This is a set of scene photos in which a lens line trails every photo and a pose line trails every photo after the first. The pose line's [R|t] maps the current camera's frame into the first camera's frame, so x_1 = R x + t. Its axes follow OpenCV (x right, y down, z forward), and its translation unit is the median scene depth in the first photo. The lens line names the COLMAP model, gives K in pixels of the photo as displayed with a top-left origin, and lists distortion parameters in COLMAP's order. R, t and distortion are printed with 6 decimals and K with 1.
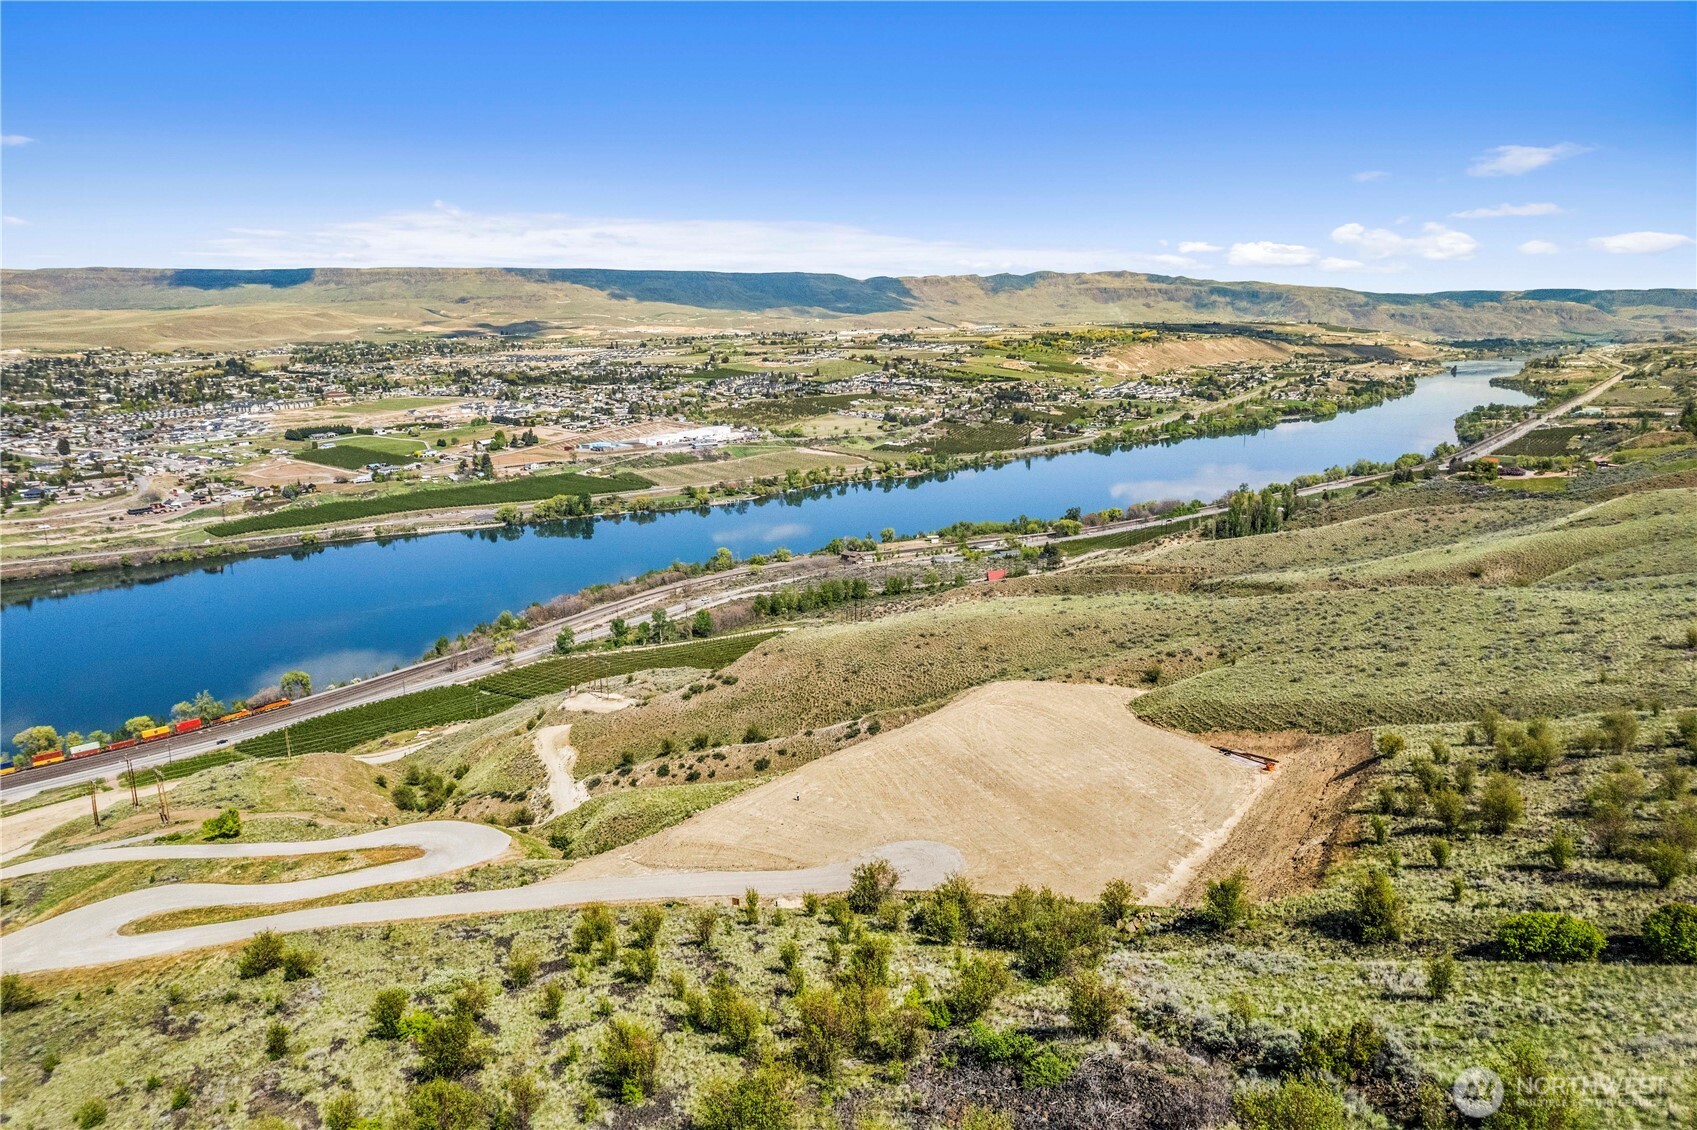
lens RADIAL K [[1085.3, 0, 841.8], [0, 1085.3, 569.7], [0, 0, 1]] dist [-0.081394, 0.072752]
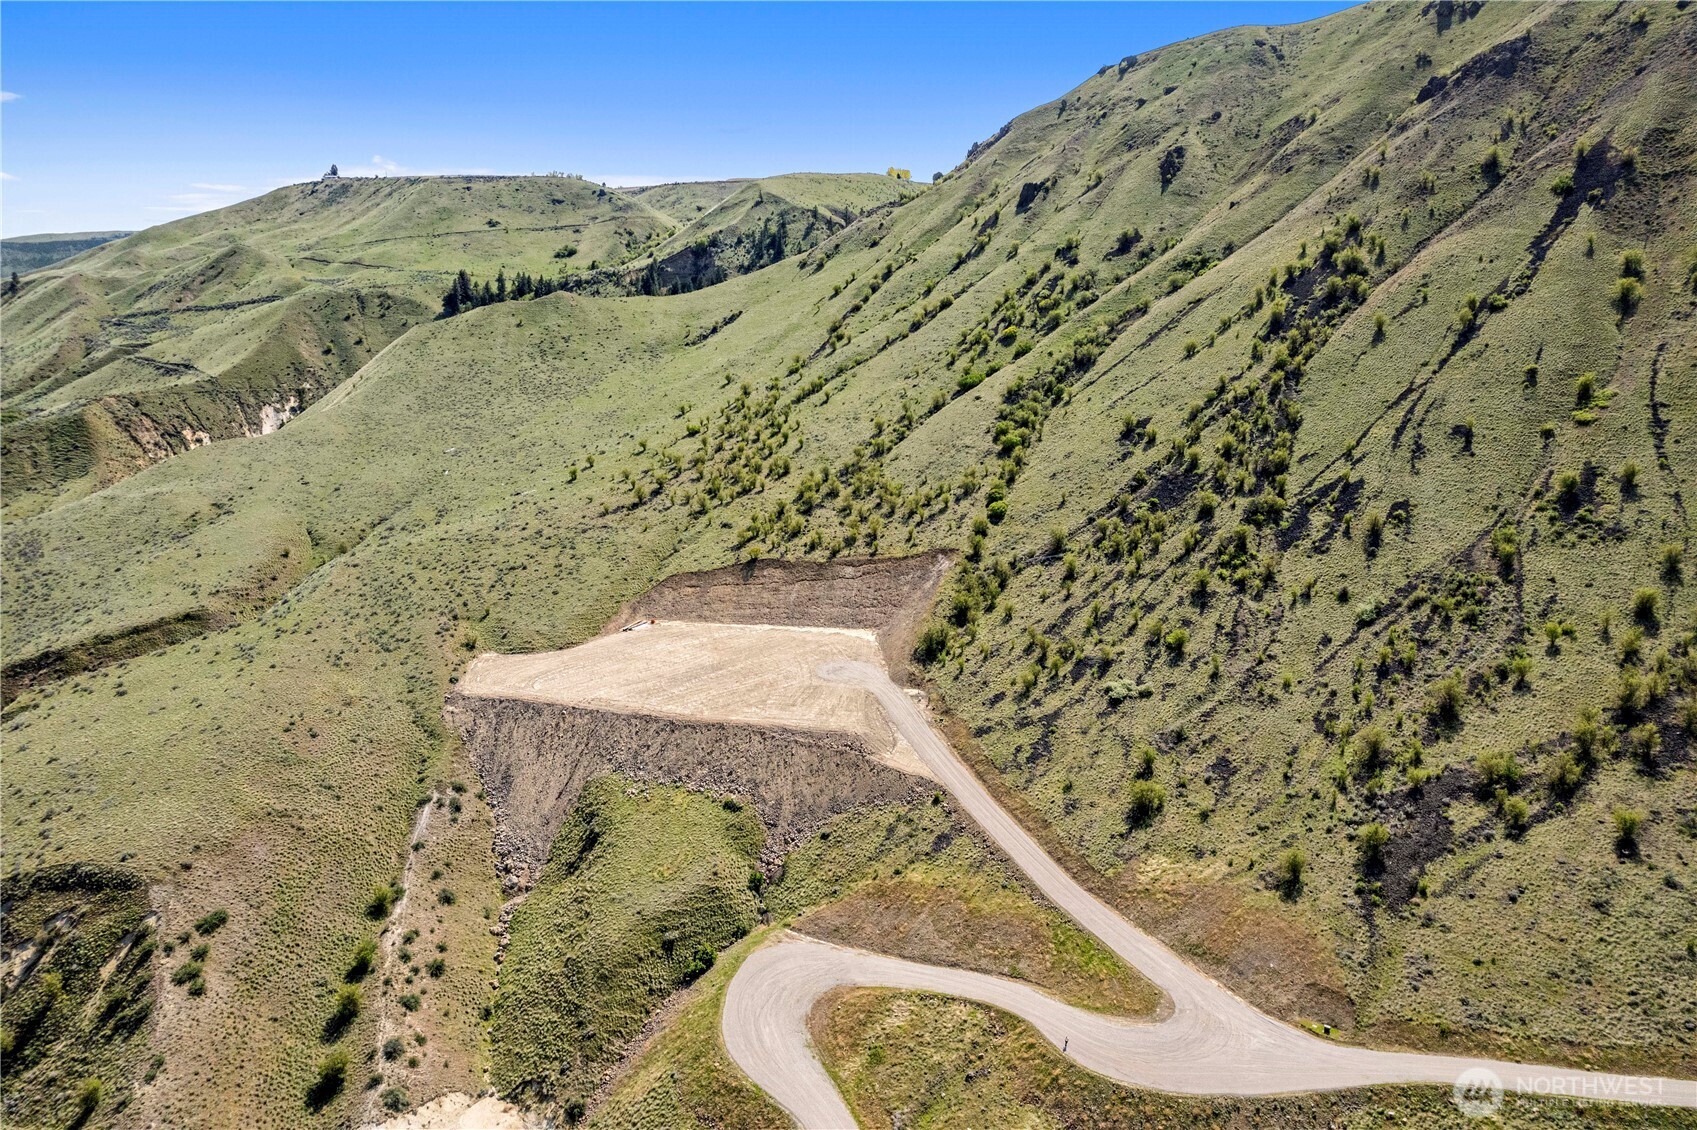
lens RADIAL K [[1085.3, 0, 841.8], [0, 1085.3, 569.7], [0, 0, 1]] dist [-0.081394, 0.072752]
pose [[-0.416458, -0.162928, 0.894437, -0.159485], [0.202285, 0.942545, 0.265877, -0.036324], [-0.886365, 0.291657, -0.359573, 0.178865]]
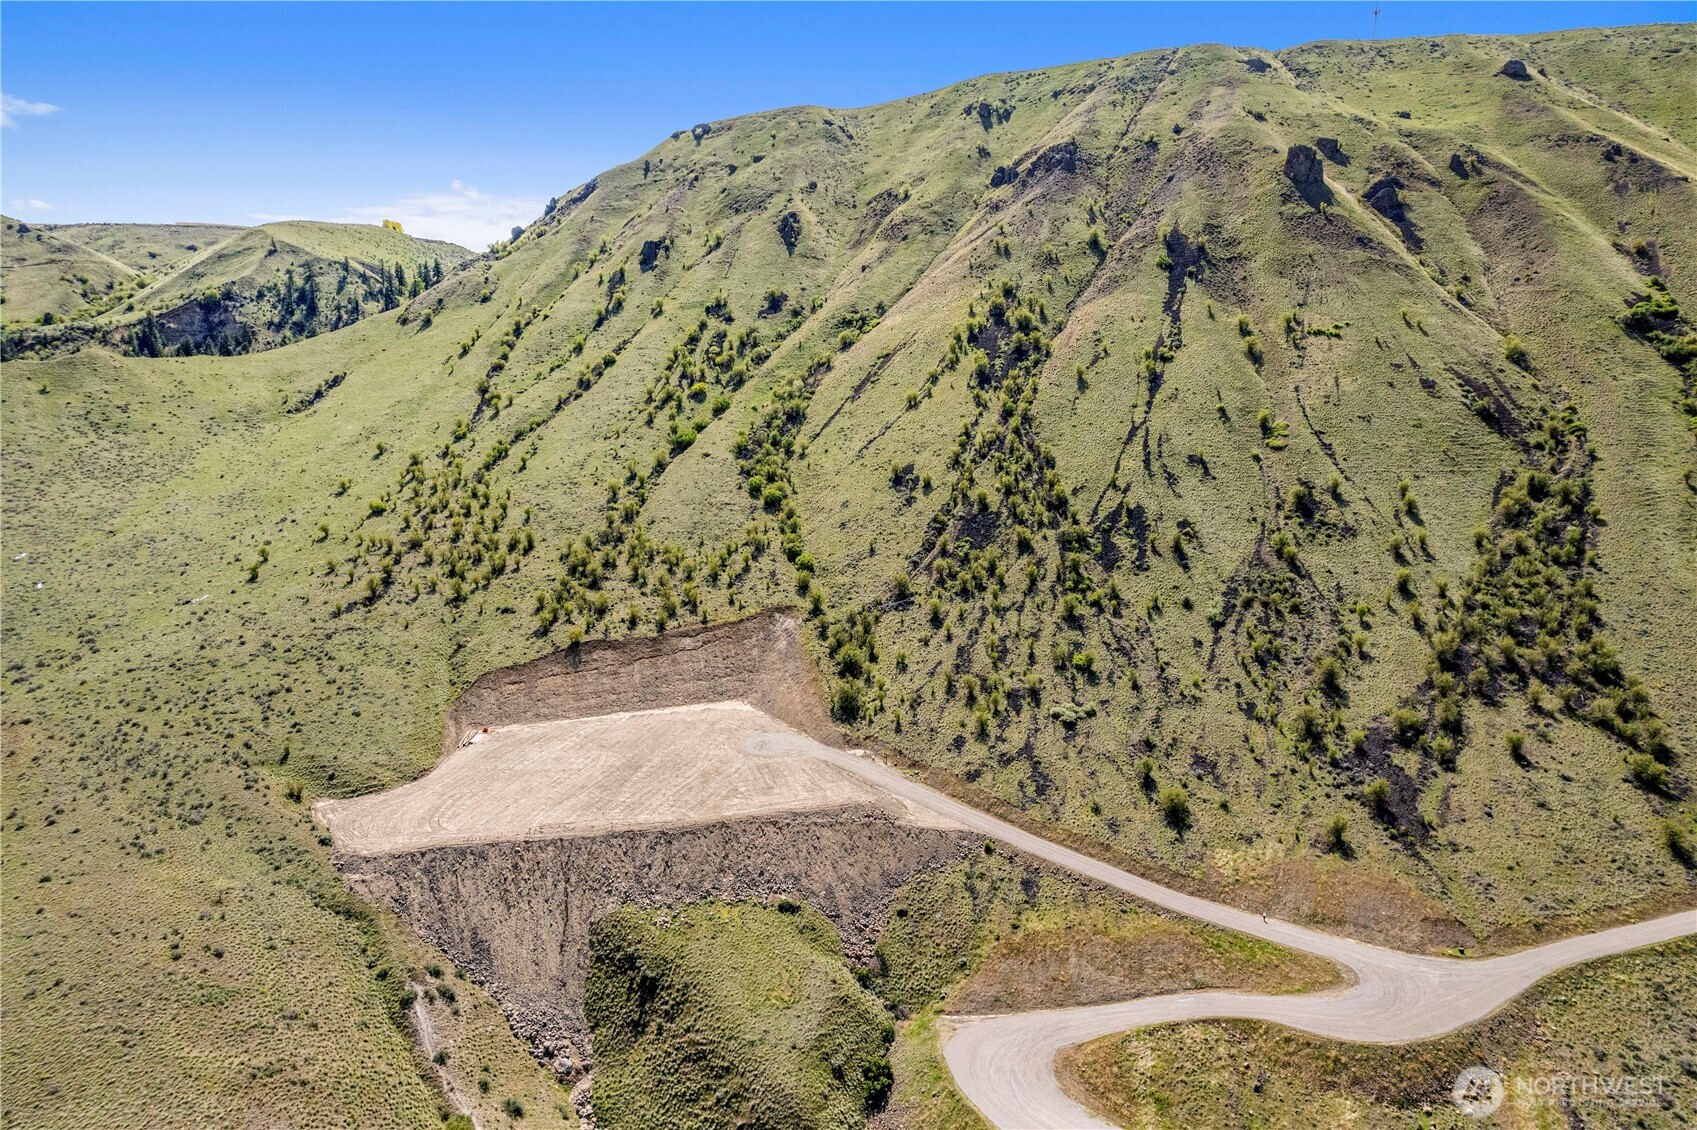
lens RADIAL K [[1085.3, 0, 841.8], [0, 1085.3, 569.7], [0, 0, 1]] dist [-0.081394, 0.072752]
pose [[-0.807110, -0.053102, 0.588009, -0.105273], [0.163558, 0.936857, 0.309108, -0.049156], [-0.567294, 0.345658, -0.747461, 0.232000]]
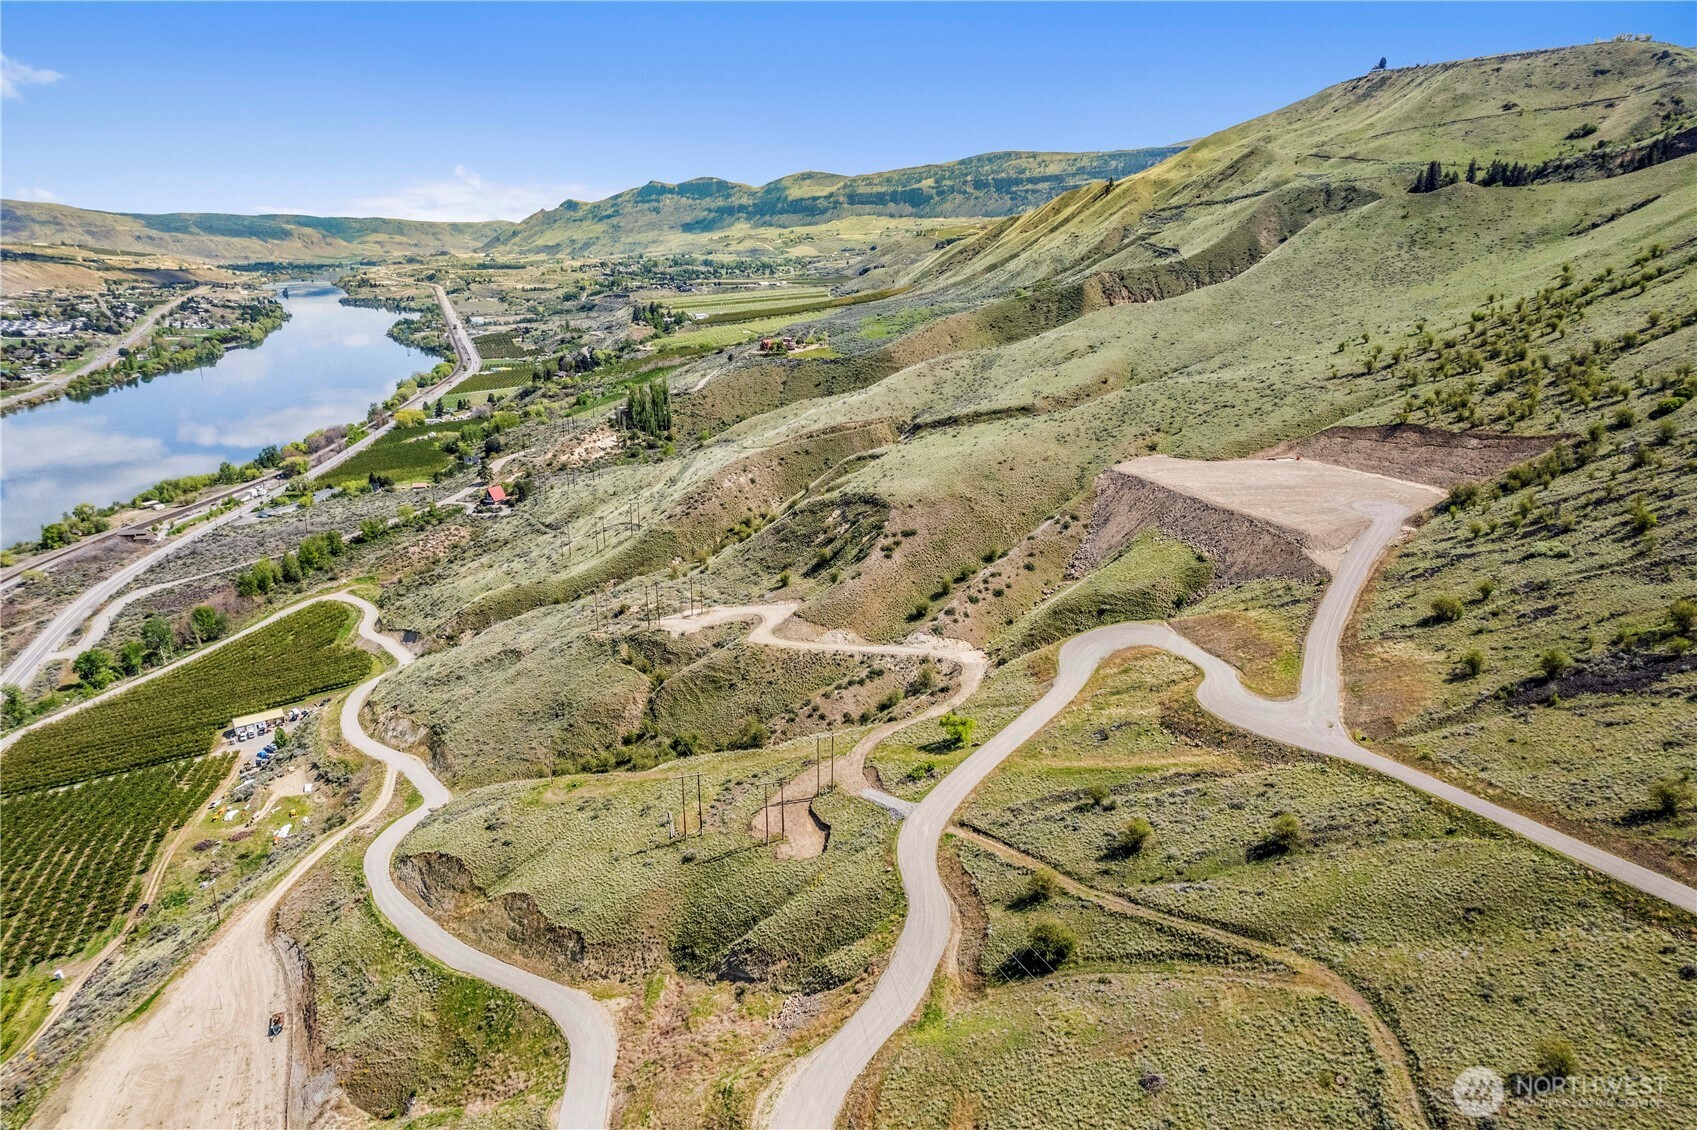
lens RADIAL K [[1089.4, 0, 840.9], [0, 1089.4, 560.1], [0, 0, 1]] dist [-0.072060, 0.065306]
pose [[0.488408, -0.229702, 0.841840, -0.244330], [0.181669, 0.970359, 0.159371, -0.015301], [-0.853495, 0.075098, 0.515661, 0.095553]]
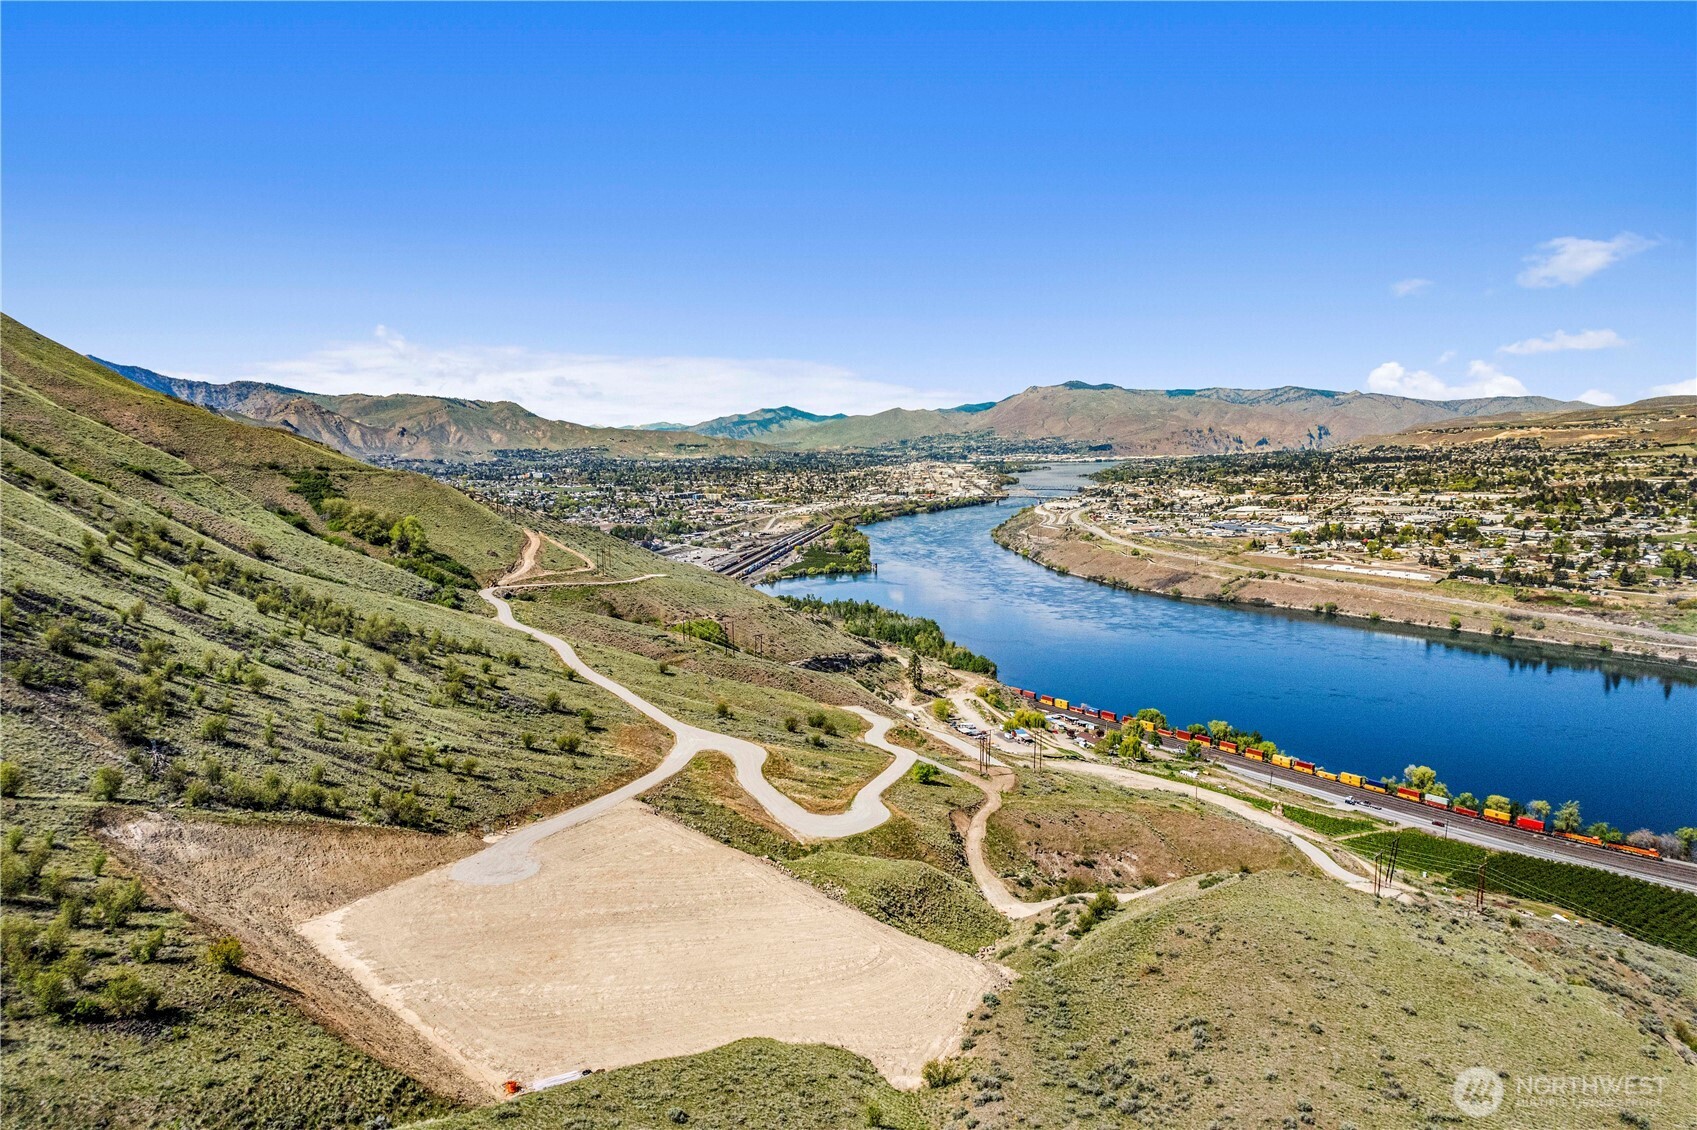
lens RADIAL K [[1085.3, 0, 841.8], [0, 1085.3, 569.7], [0, 0, 1]] dist [-0.081394, 0.072752]
pose [[-0.121384, 0.140092, -0.982670, 0.135327], [-0.201613, 0.965874, 0.162602, -0.038911], [0.971915, 0.217857, -0.088997, 0.162667]]
